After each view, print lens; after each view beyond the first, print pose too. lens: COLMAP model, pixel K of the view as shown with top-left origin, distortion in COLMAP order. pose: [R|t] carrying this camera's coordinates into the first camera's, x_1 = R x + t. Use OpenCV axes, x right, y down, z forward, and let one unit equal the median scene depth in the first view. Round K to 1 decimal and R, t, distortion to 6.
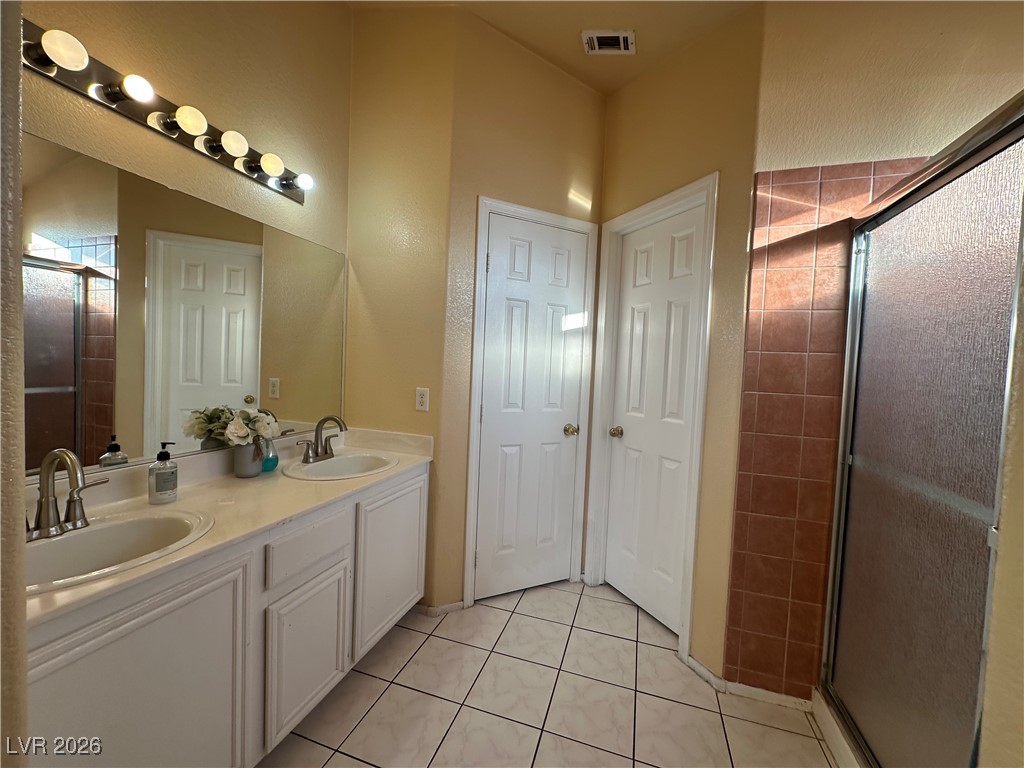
lens RADIAL K [[408.0, 0, 511.6], [0, 408.0, 384.0], [0, 0, 1]] dist [0.002162, 0.000788]
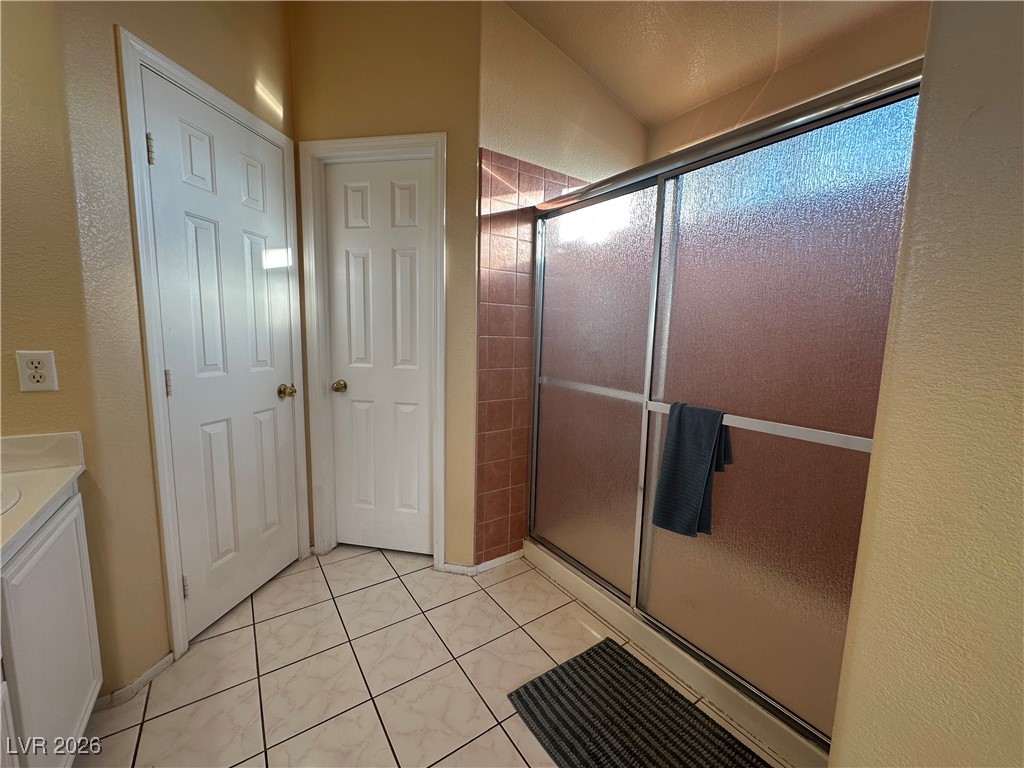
lens RADIAL K [[408.0, 0, 511.3], [0, 408.0, 383.1], [0, 0, 1]] dist [0.002162, 0.000788]
pose [[0.607567, -0.123728, 0.784572, -0.269473], [0.032767, 0.990856, 0.130885, 0.001484], [-0.793592, -0.053813, 0.606065, 0.142441]]
